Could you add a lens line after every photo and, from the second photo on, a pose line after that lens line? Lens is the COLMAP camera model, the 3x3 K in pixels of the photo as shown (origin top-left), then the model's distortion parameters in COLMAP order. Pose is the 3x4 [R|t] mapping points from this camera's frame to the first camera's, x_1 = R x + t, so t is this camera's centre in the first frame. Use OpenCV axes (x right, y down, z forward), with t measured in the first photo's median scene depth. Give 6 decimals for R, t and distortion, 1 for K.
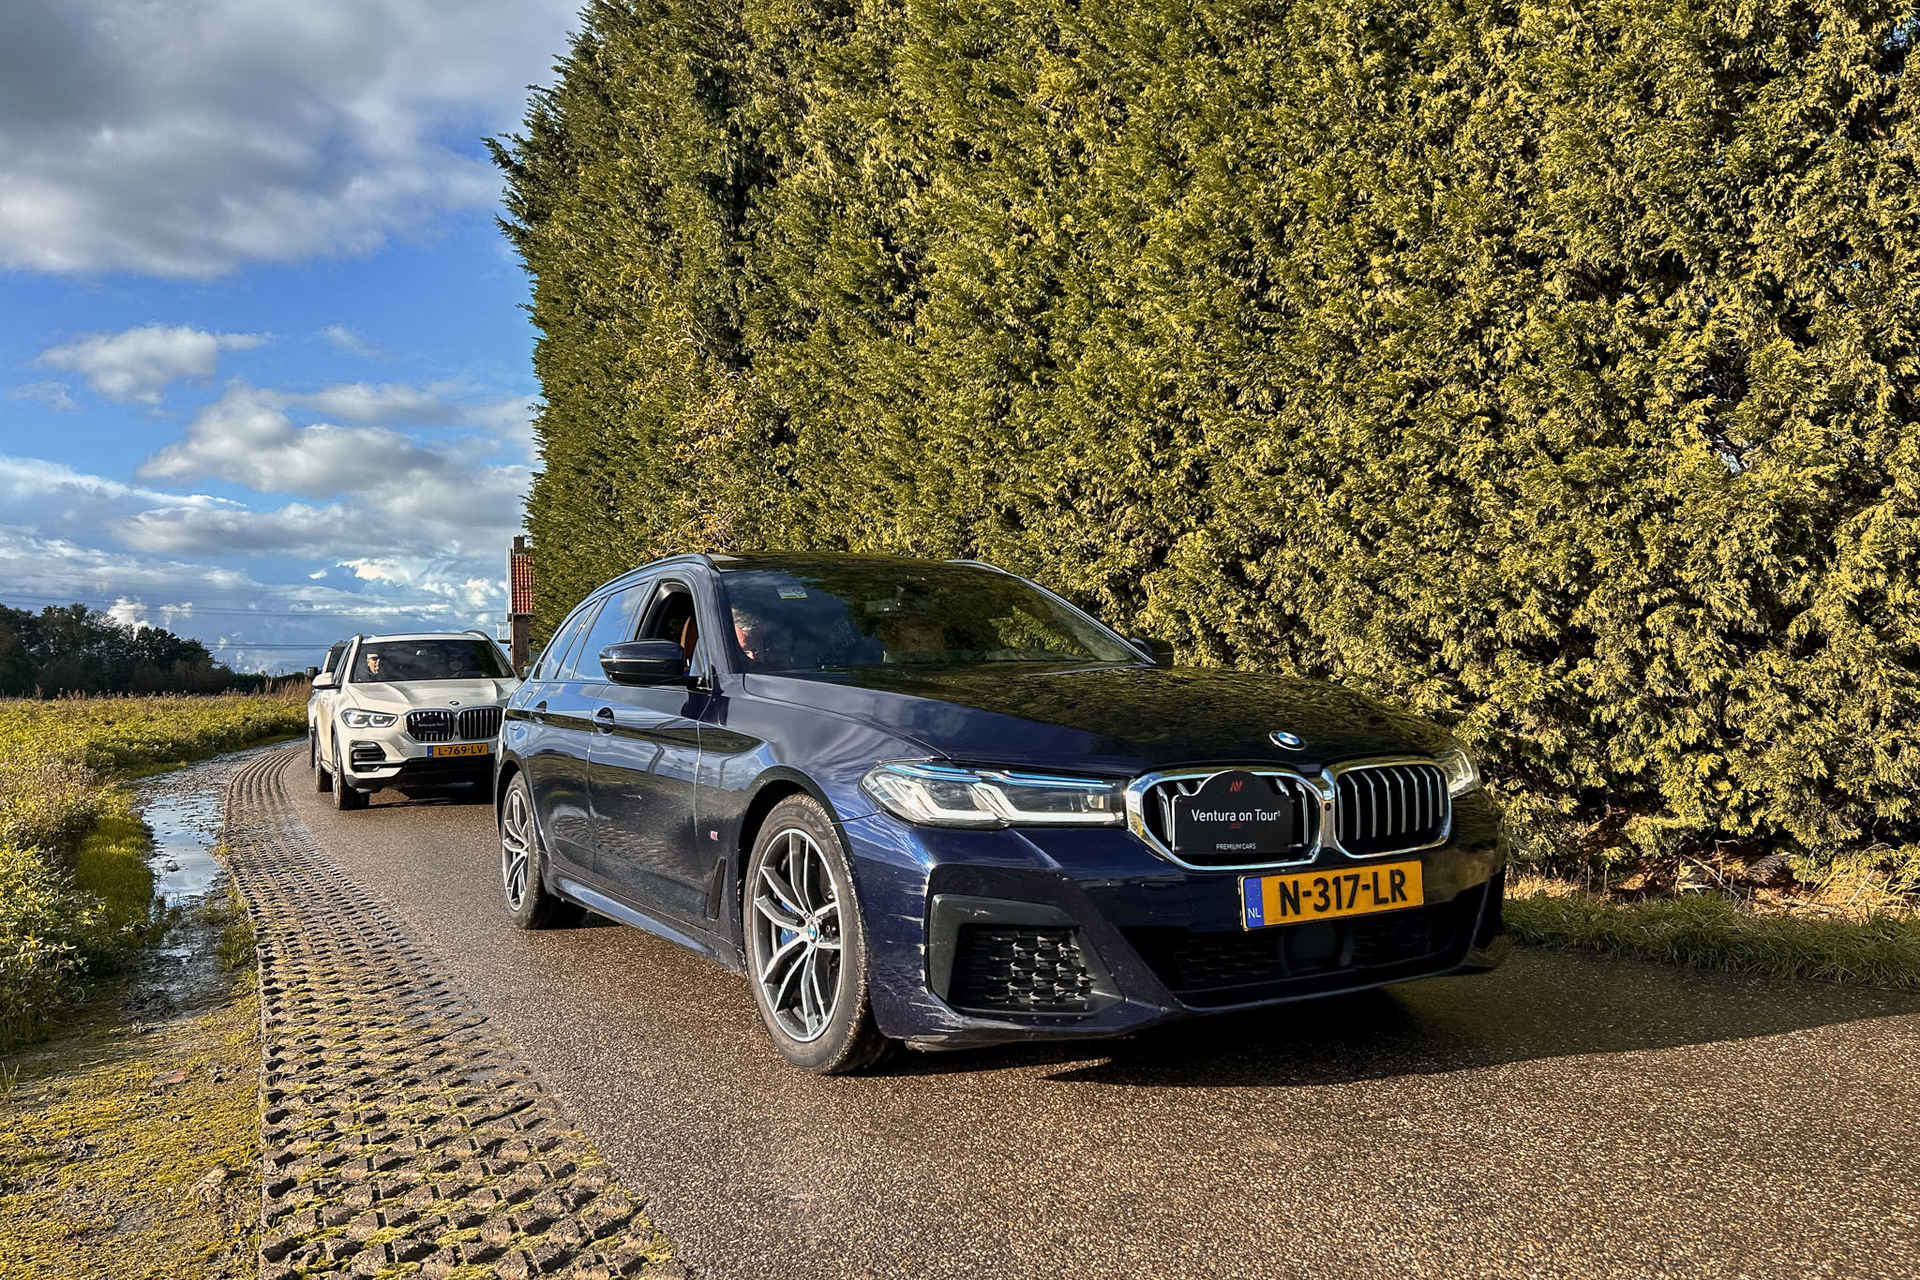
lens RADIAL K [[1421.9, 0, 984.2], [0, 1421.9, 655.8], [0, 0, 1]] dist [0.032824, -0.035761]
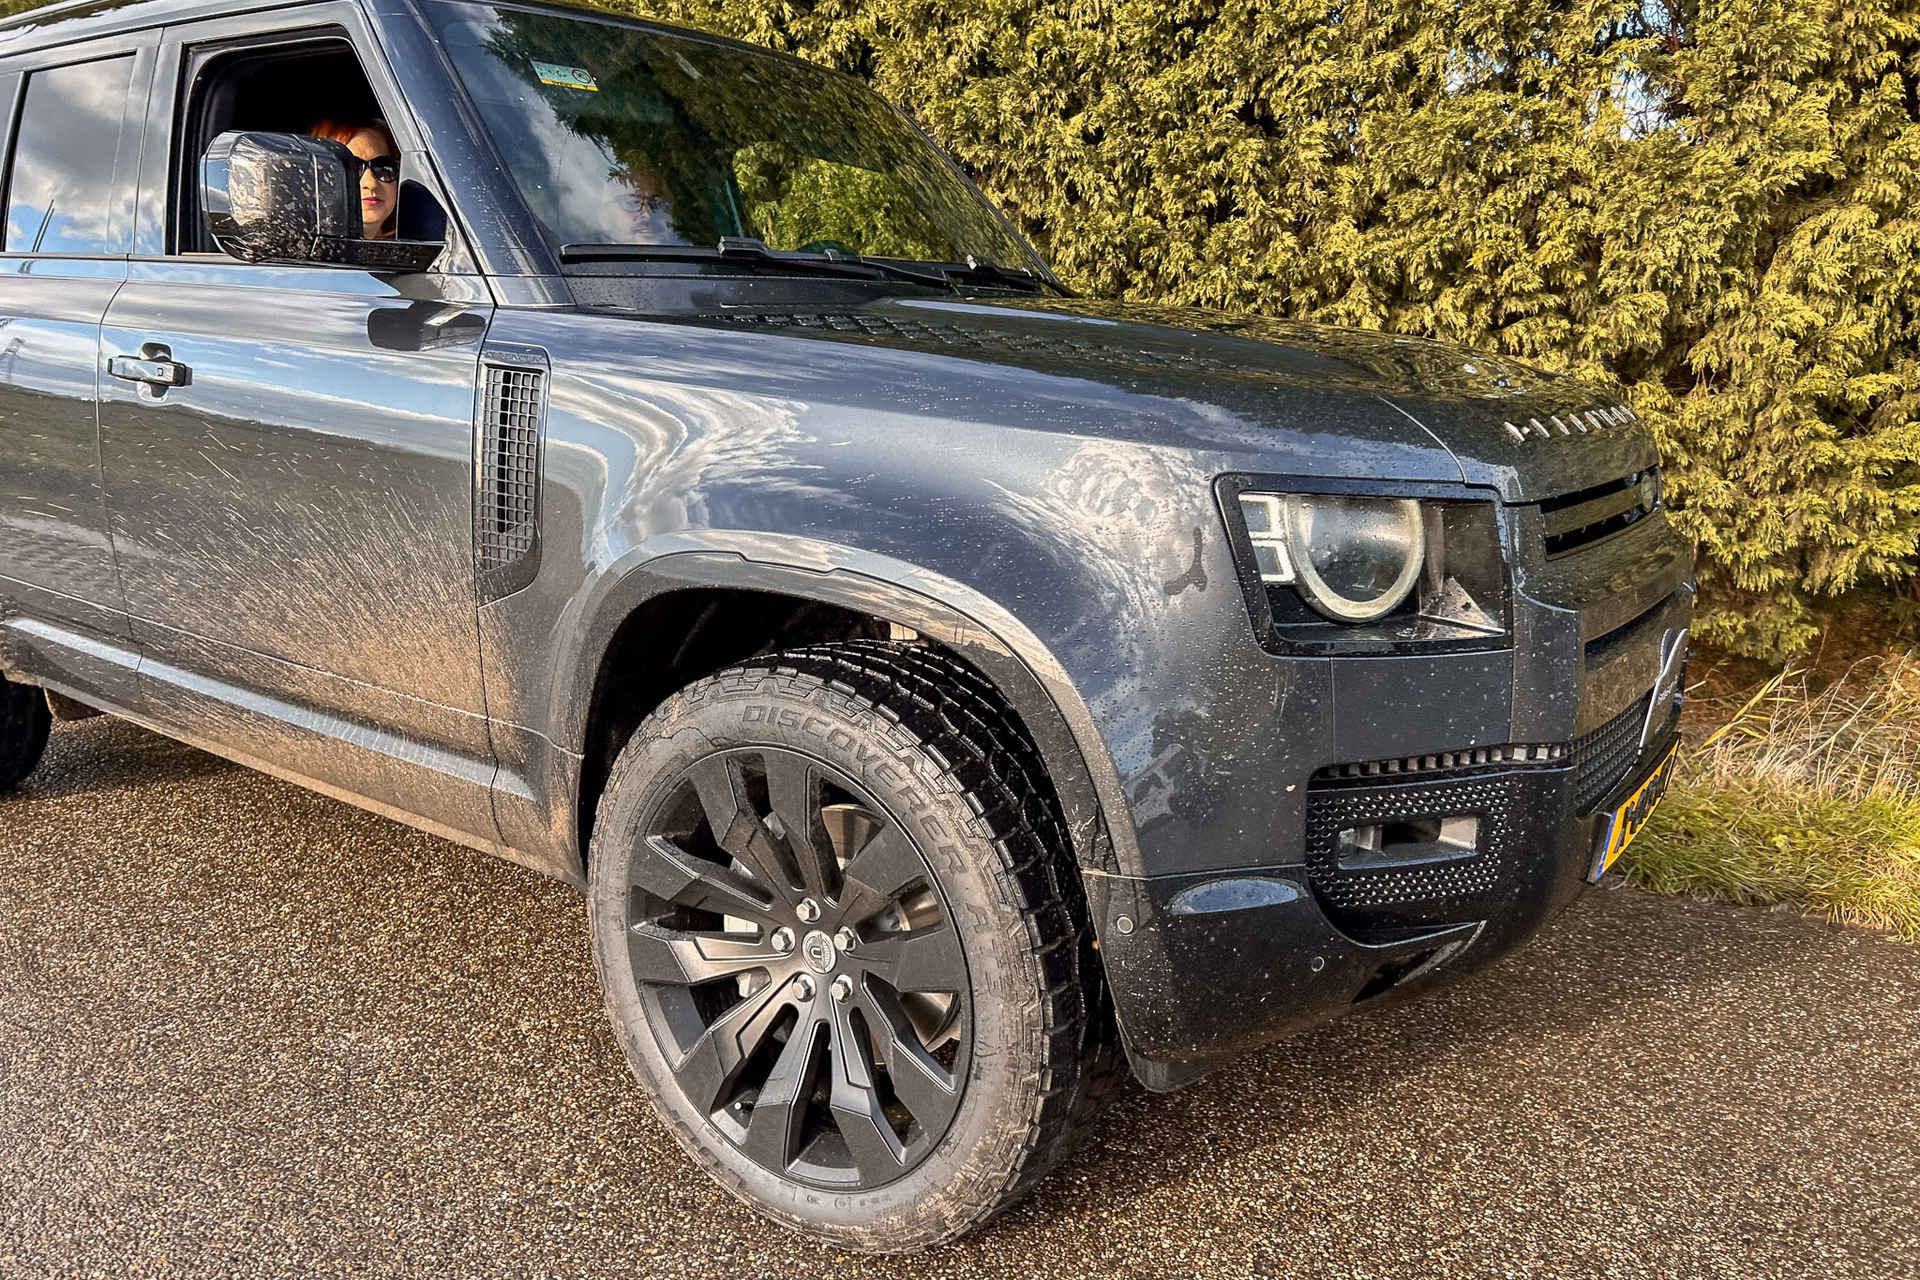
lens RADIAL K [[1421.9, 0, 966.0], [0, 1421.9, 639.7], [0, 0, 1]] dist [0.032824, -0.035761]
pose [[0.912483, -0.047396, 0.406359, -0.094985], [-0.057355, 0.968638, 0.241768, -0.024535], [-0.405074, -0.243916, 0.881147, 0.279339]]
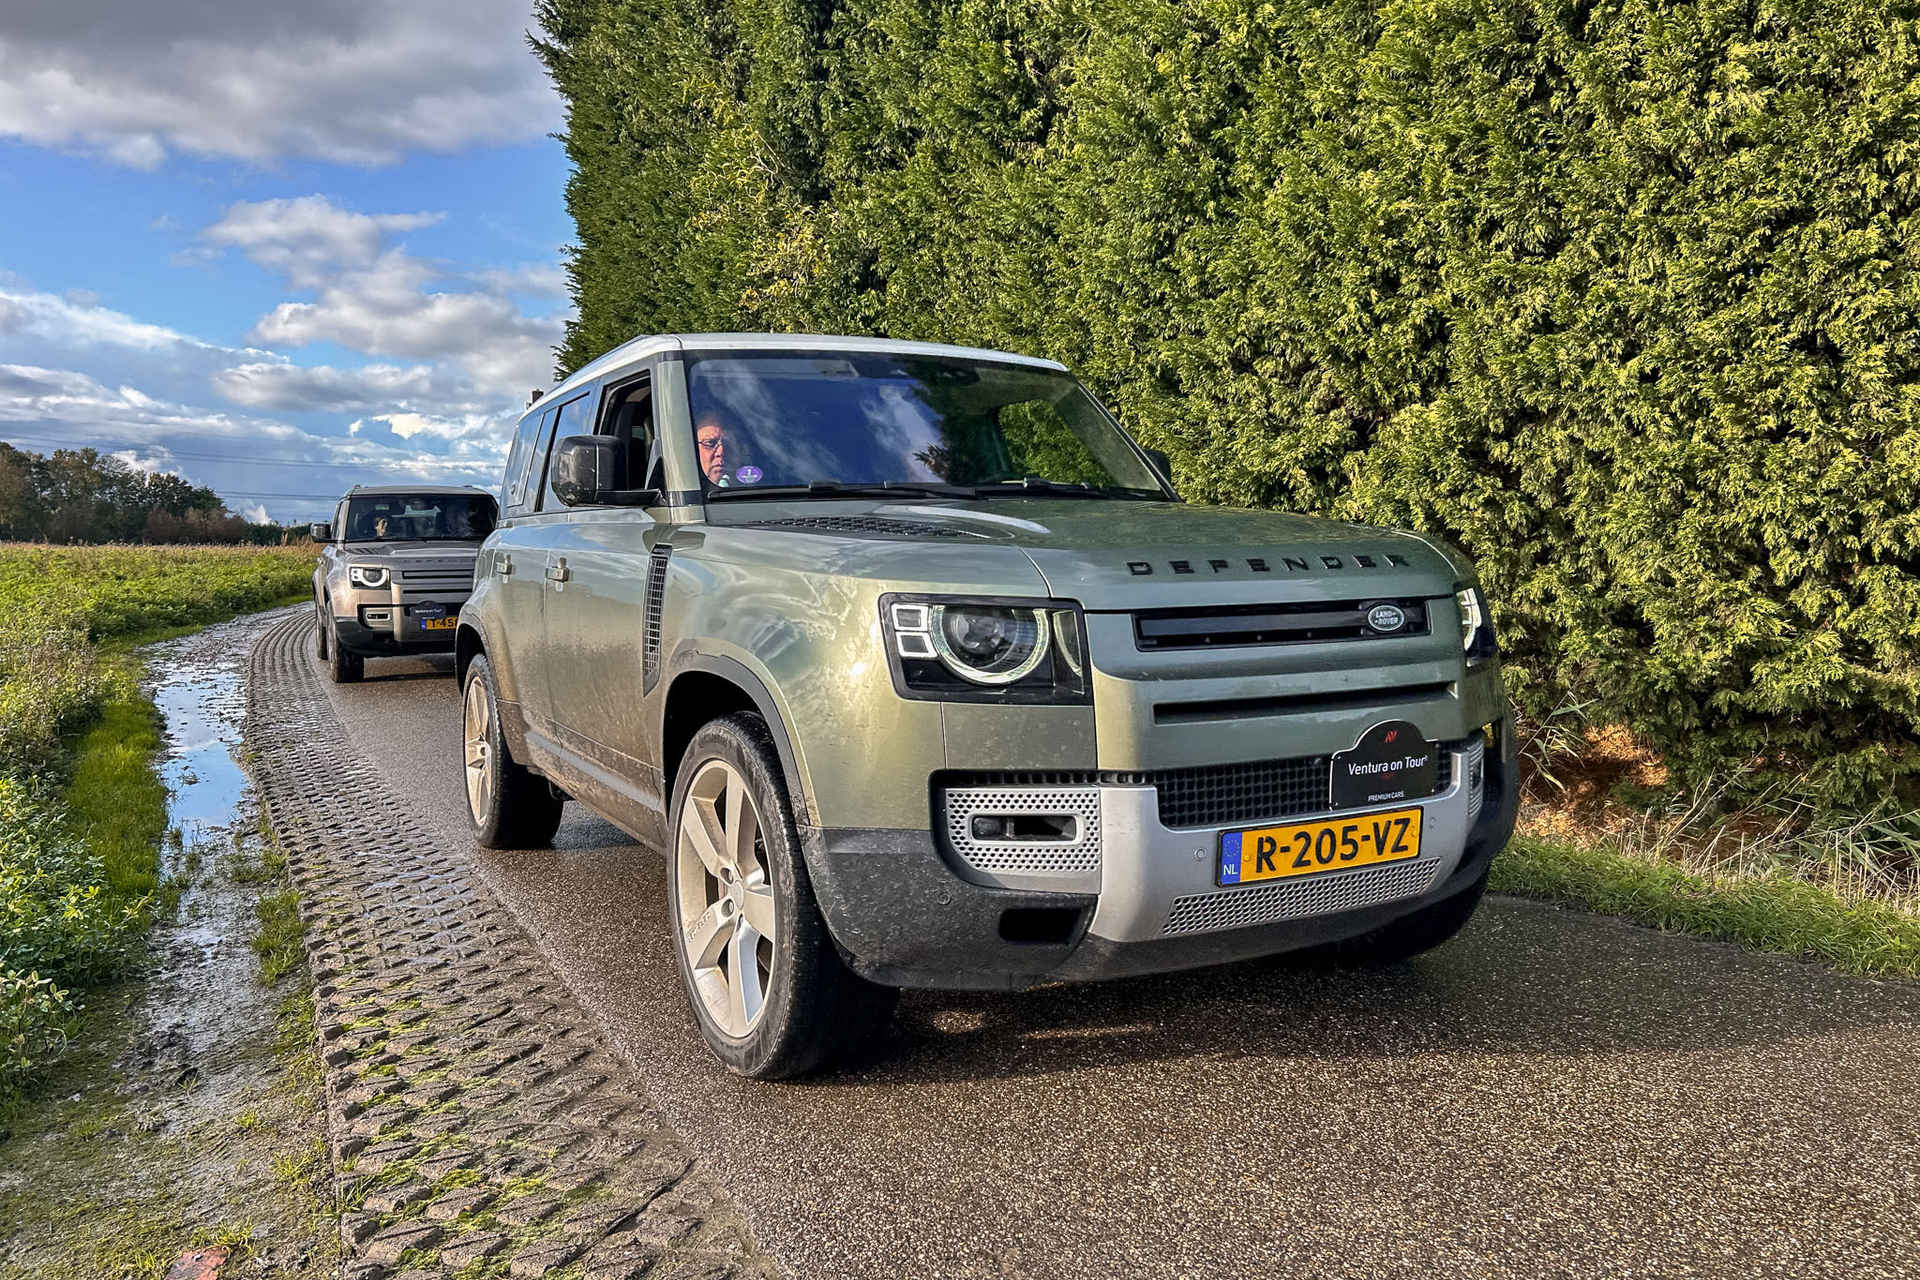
lens RADIAL K [[1421.9, 0, 979.1], [0, 1421.9, 647.8], [0, 0, 1]] dist [0.032824, -0.035761]
pose [[0.999610, 0.026399, -0.009133, -0.092086], [-0.025506, 0.995887, 0.086943, -0.011723], [0.011390, -0.086677, 0.996171, 0.164196]]
